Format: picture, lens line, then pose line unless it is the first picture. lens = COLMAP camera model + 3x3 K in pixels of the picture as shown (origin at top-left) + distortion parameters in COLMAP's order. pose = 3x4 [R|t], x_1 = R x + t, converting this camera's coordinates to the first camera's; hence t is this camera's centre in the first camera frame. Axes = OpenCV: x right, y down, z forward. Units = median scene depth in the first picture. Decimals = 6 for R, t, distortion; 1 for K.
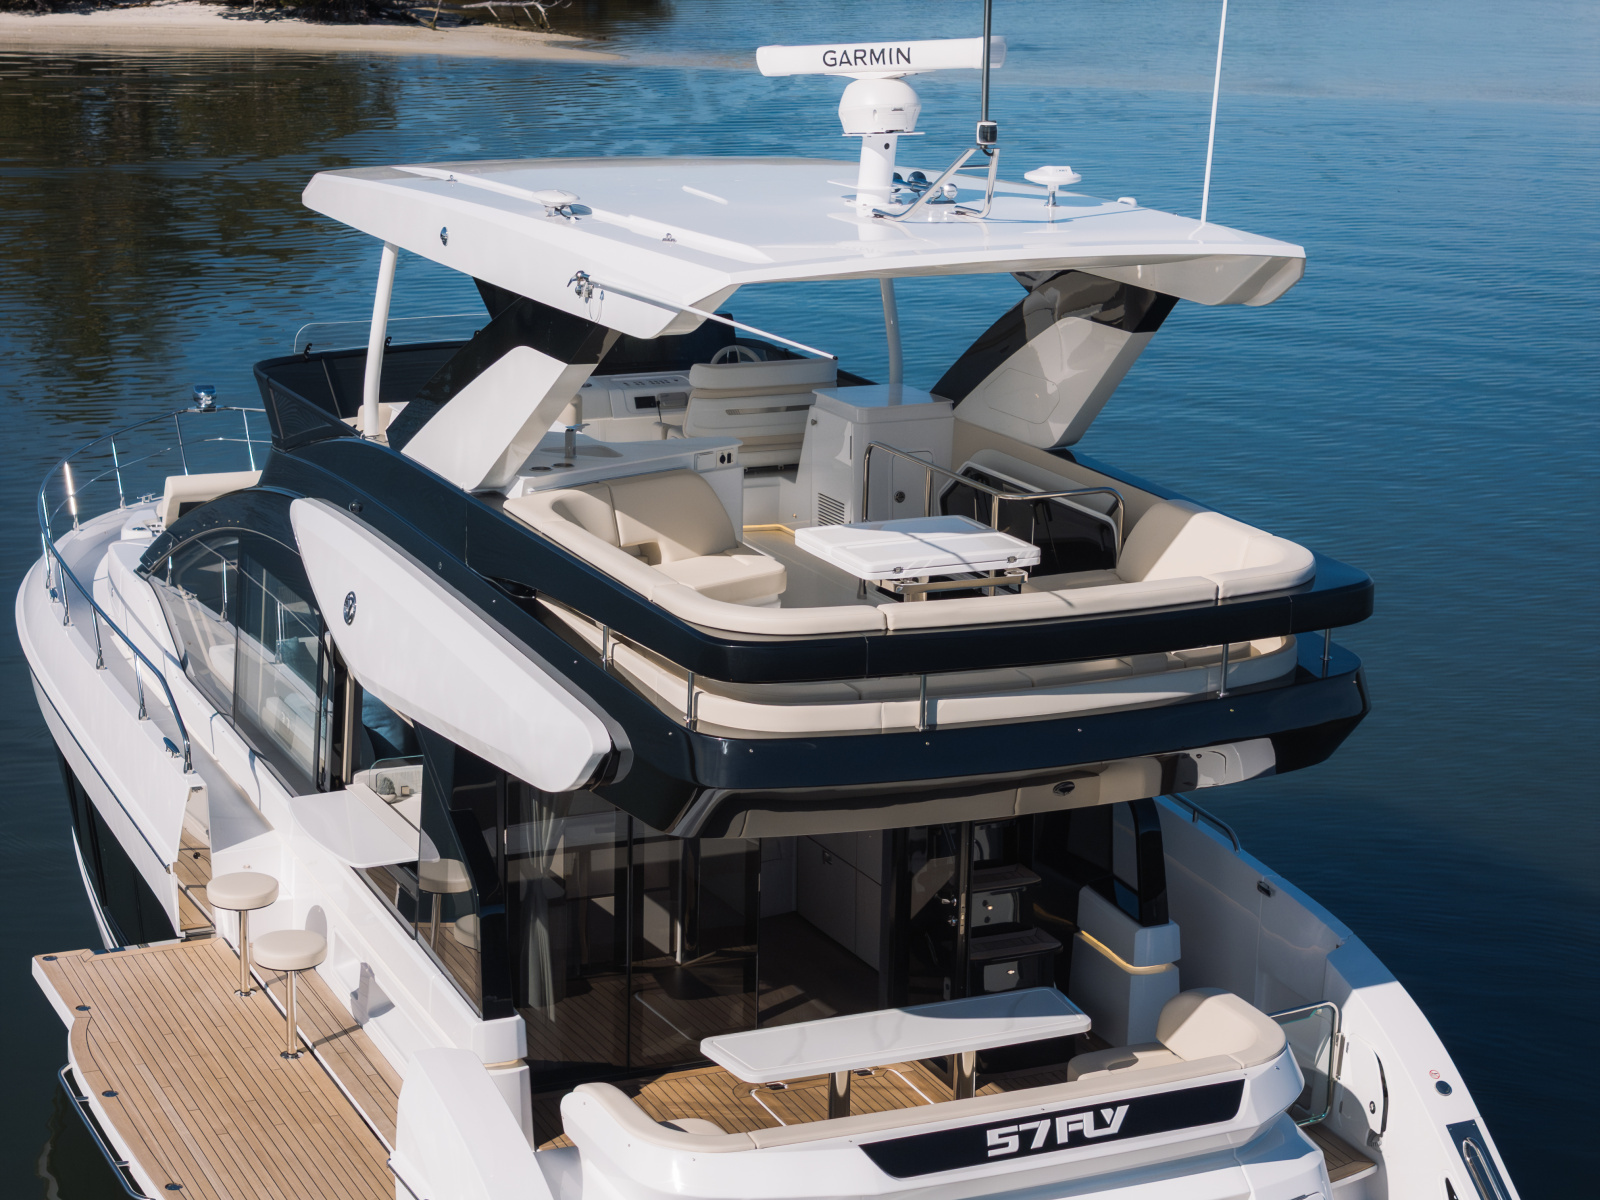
lens RADIAL K [[3190.8, 0, 800.0], [0, 3190.8, 600.0], [0, 0, 1]] dist [-0.031820, -0.117888]
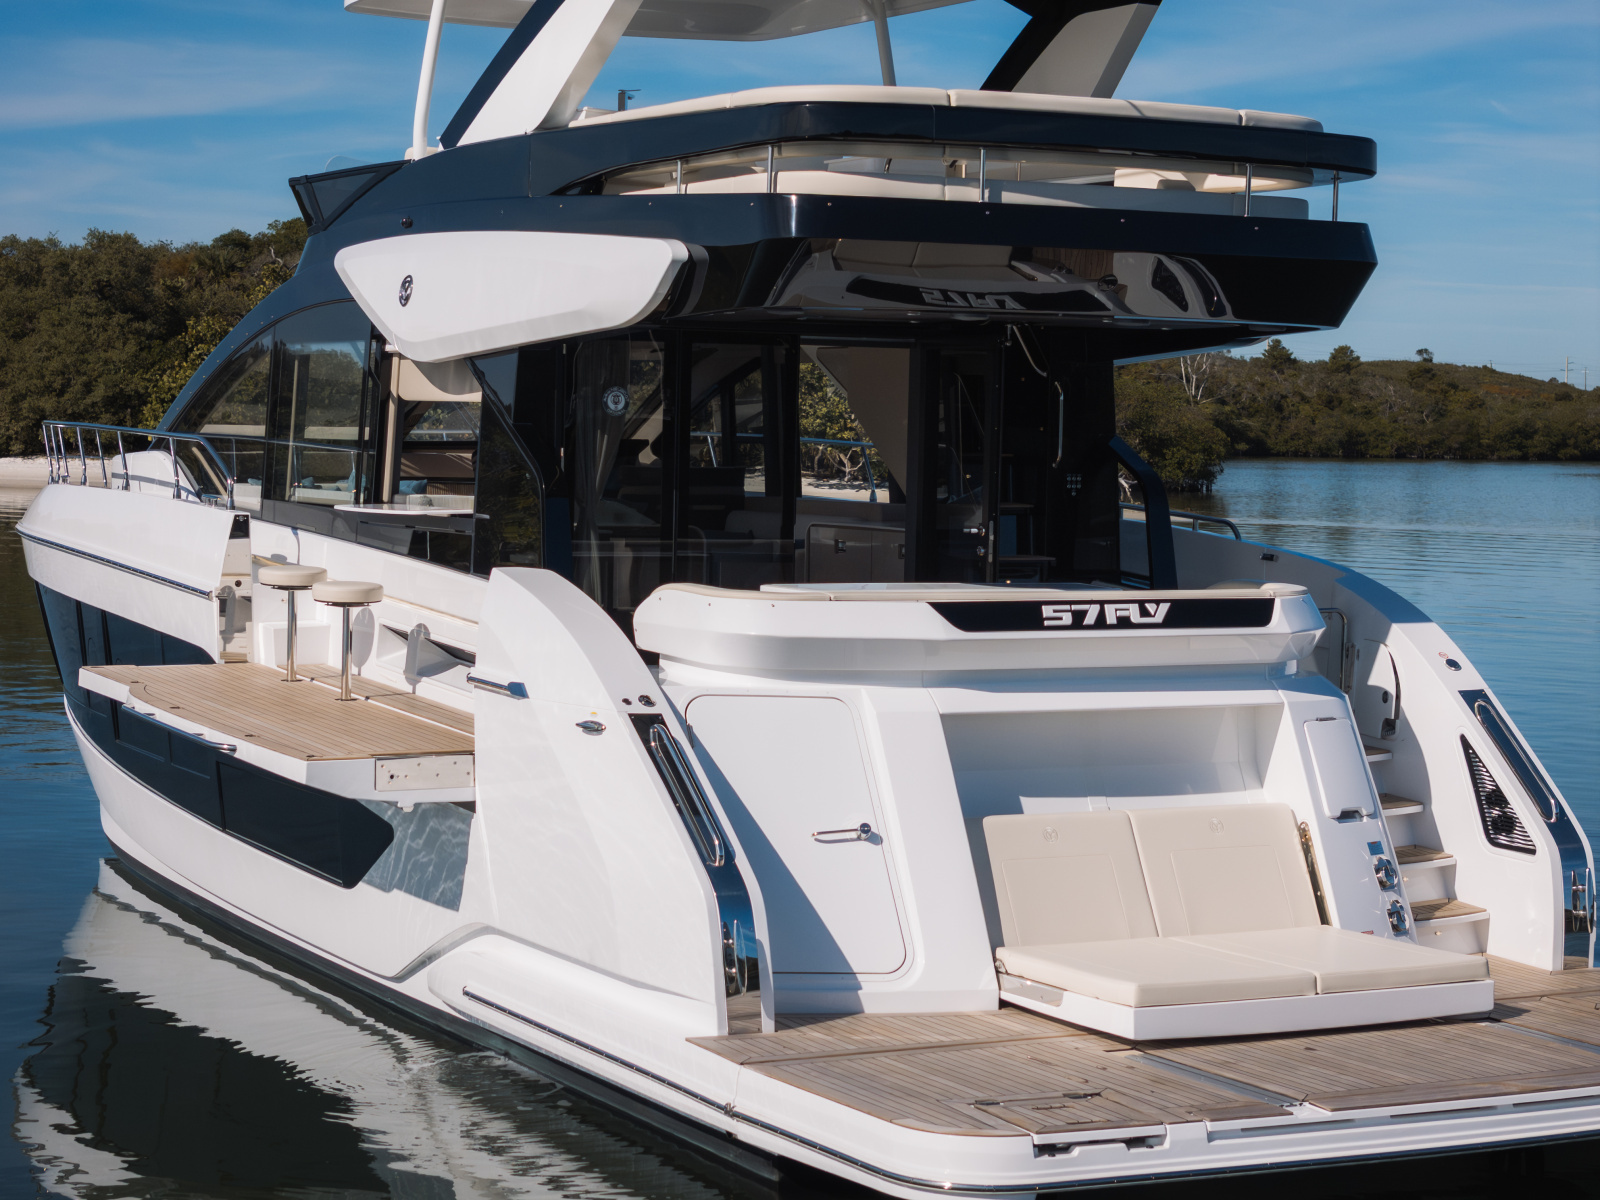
lens RADIAL K [[3266.1, 0, 800.0], [0, 3266.1, 600.0], [0, 0, 1]] dist [0.017542, -0.171718]
pose [[0.998816, -0.000436, 0.048637, -0.074200], [0.009135, 0.983844, -0.178792, 0.353611], [-0.047773, 0.179025, 0.982684, -0.069394]]
